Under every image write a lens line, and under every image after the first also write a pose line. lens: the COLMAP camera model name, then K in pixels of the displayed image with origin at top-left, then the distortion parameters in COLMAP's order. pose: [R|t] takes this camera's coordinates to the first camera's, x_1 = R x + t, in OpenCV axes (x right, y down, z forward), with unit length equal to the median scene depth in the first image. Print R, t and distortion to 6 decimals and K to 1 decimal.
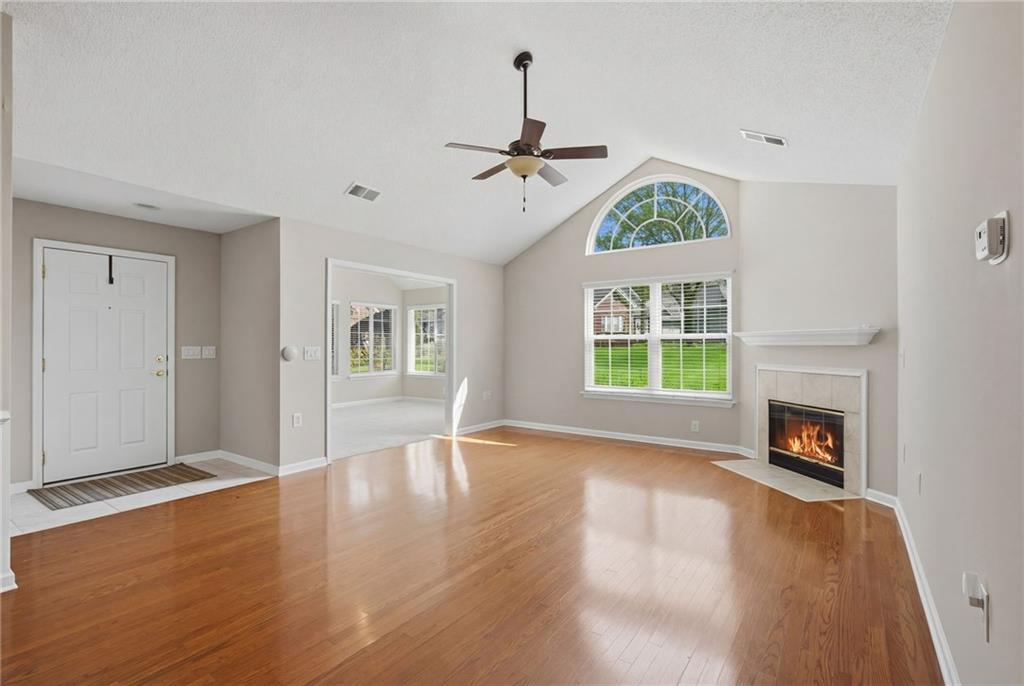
lens RADIAL K [[471.7, 0, 521.3], [0, 471.7, 342.6], [0, 0, 1]] dist [-0.004529, 0.000542]
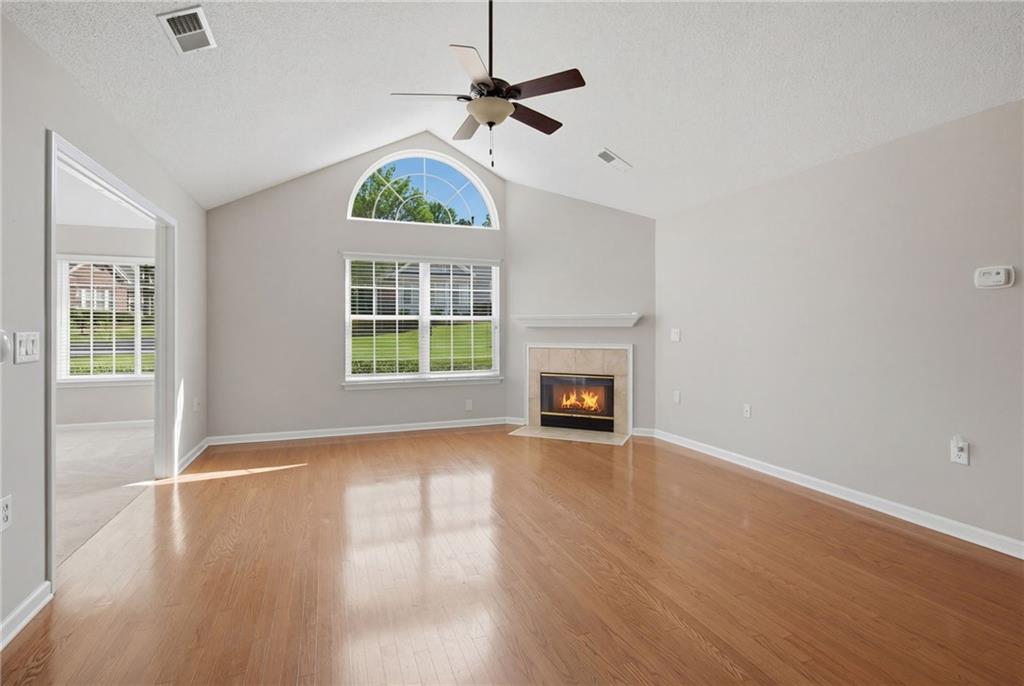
lens RADIAL K [[471.7, 0, 499.4], [0, 471.7, 327.3], [0, 0, 1]] dist [-0.004529, 0.000542]
pose [[0.585879, -0.001648, 0.810397, -0.457471], [-0.003164, 0.999986, 0.004321, 0.001395], [-0.810392, -0.005095, 0.585866, 0.349303]]
